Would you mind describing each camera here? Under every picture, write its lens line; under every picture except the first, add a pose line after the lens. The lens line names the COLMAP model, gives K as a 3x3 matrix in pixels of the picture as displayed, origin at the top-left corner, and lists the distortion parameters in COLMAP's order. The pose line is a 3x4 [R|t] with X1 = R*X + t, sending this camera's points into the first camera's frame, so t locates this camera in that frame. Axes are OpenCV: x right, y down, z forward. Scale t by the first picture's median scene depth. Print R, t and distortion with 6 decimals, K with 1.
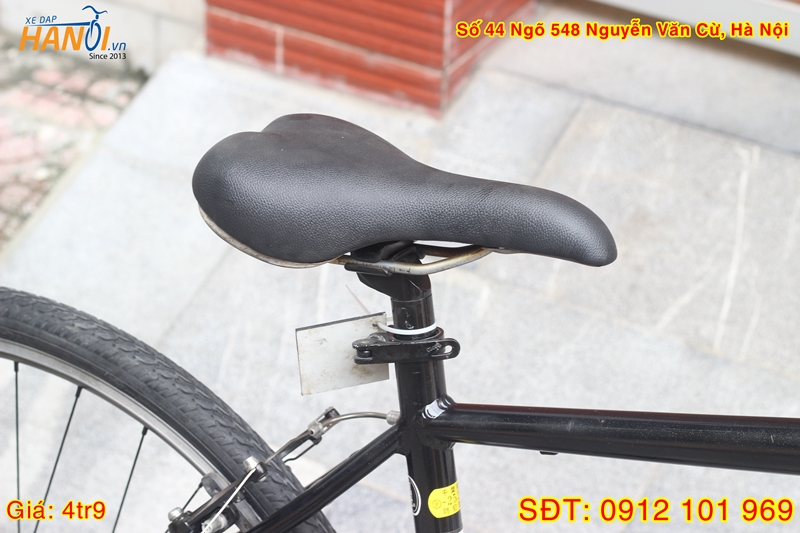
lens RADIAL K [[1900.1, 0, 393.7], [0, 1900.1, 258.6], [0, 0, 1]] dist [-0.089538, 0.000000]
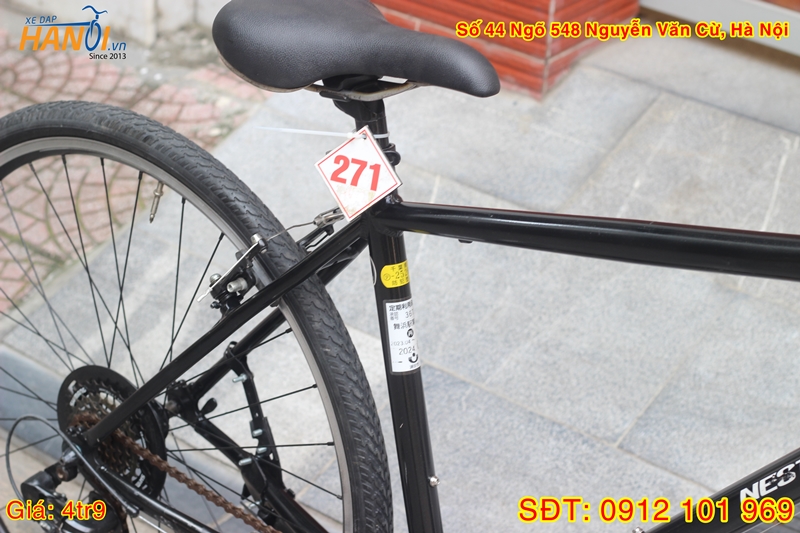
lens RADIAL K [[1900.1, 0, 407.2], [0, 1900.1, 272.1], [0, 0, 1]] dist [-0.089538, 0.000000]
pose [[0.989995, 0.086938, -0.111137, 0.087981], [-0.095684, 0.992510, -0.075945, 0.140627], [0.103702, 0.085820, 0.990899, -0.202669]]
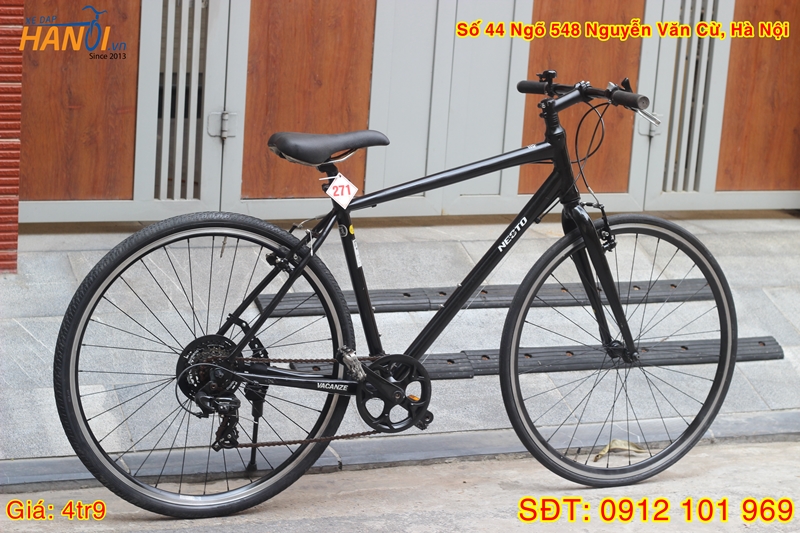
lens RADIAL K [[1900.1, 0, 404.5], [0, 1900.1, 264.7], [0, 0, 1]] dist [-0.089538, 0.000000]
pose [[0.607164, -0.165513, 0.777147, -1.455496], [0.396648, 0.910618, -0.115951, 0.361043], [-0.688493, 0.378655, 0.618545, -0.675933]]
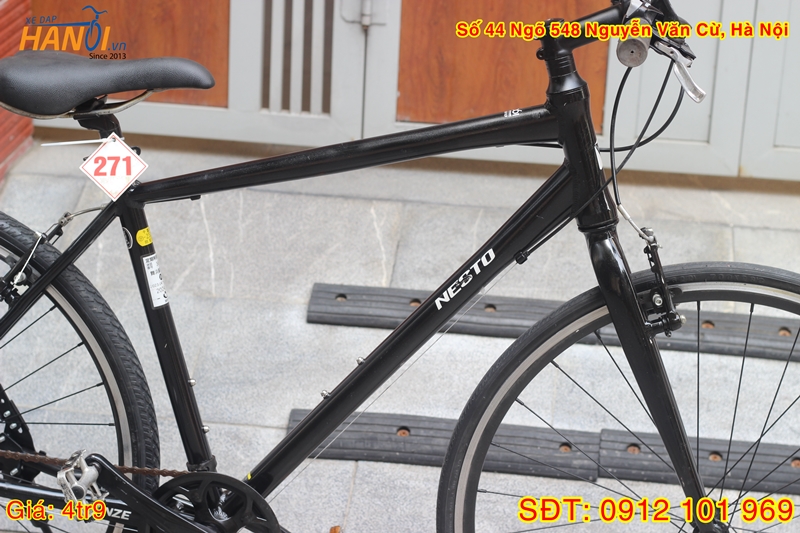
lens RADIAL K [[1900.1, 0, 396.1], [0, 1900.1, 267.7], [0, 0, 1]] dist [-0.089538, 0.000000]
pose [[0.915484, -0.127037, 0.381774, -0.271172], [0.207147, 0.962249, -0.176539, 0.314235], [-0.344935, 0.240702, 0.907239, -0.457129]]
